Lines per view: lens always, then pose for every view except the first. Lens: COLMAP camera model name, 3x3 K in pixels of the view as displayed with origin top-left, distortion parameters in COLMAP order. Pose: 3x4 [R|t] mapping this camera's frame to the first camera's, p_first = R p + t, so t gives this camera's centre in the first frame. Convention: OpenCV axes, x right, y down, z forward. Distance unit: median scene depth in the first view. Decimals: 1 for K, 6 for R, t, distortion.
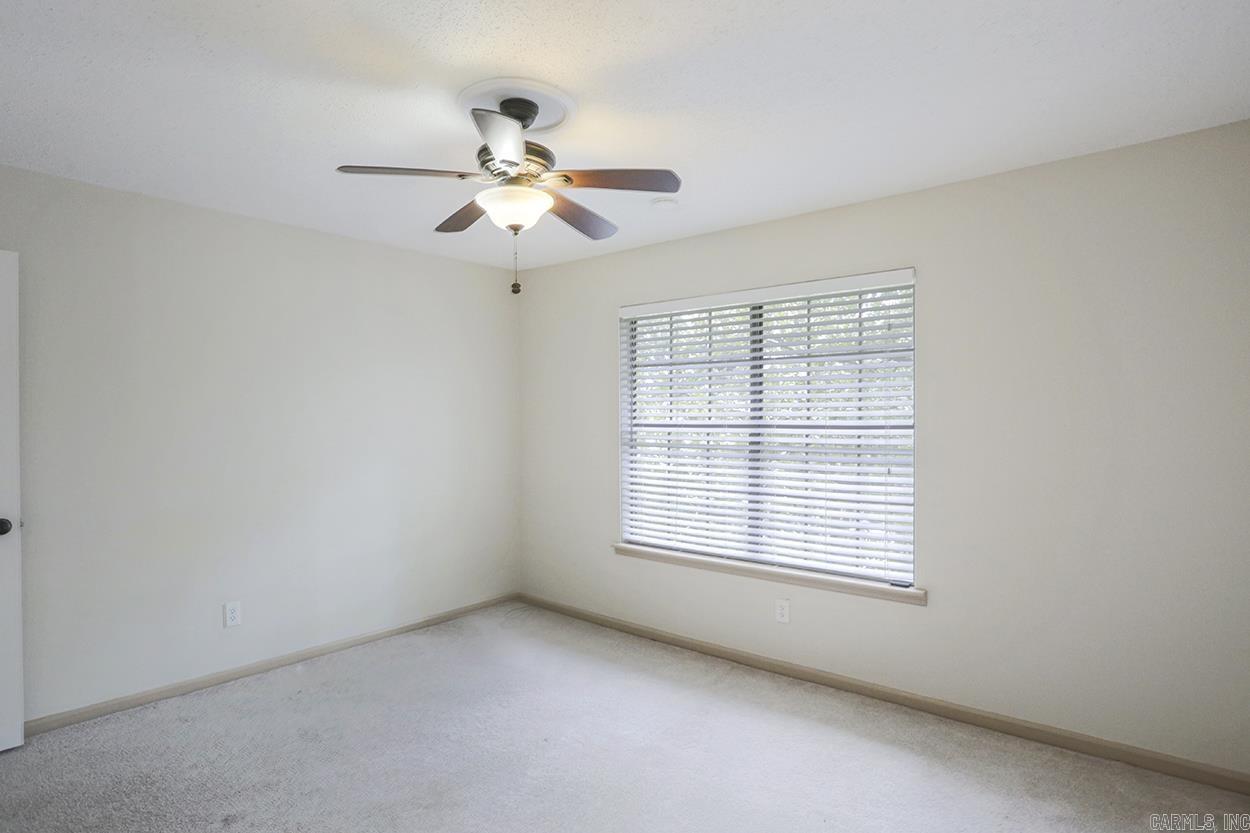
lens RADIAL K [[660.1, 0, 625.0], [0, 660.1, 416.5], [0, 0, 1]] dist [-0.023826, 0.001512]
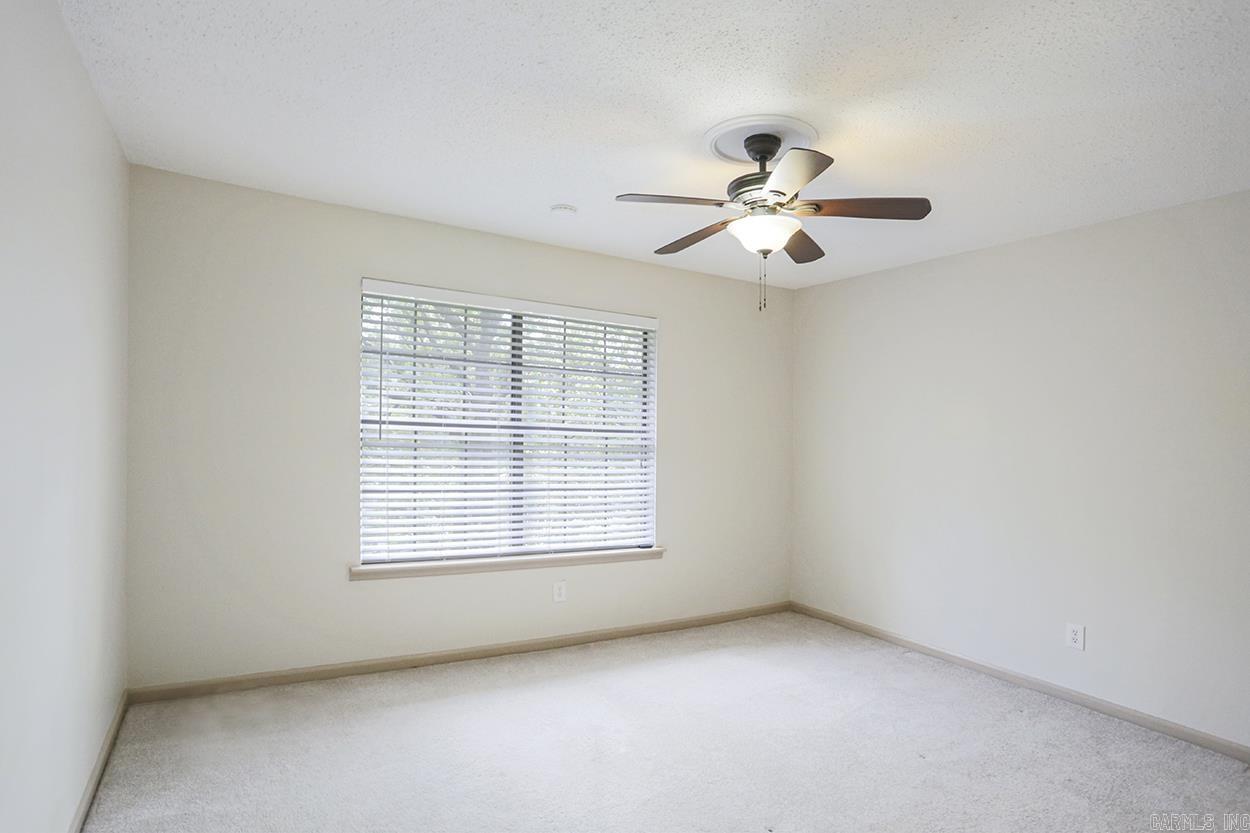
lens RADIAL K [[573.3, 0, 623.9], [0, 573.3, 402.1], [0, 0, 1]] dist [-0.048392, 0.000264]
pose [[0.387445, 0.052271, 0.920410, -0.592076], [-0.043540, 0.998315, -0.038367, 0.001819], [-0.920864, -0.025210, 0.389068, 0.481868]]
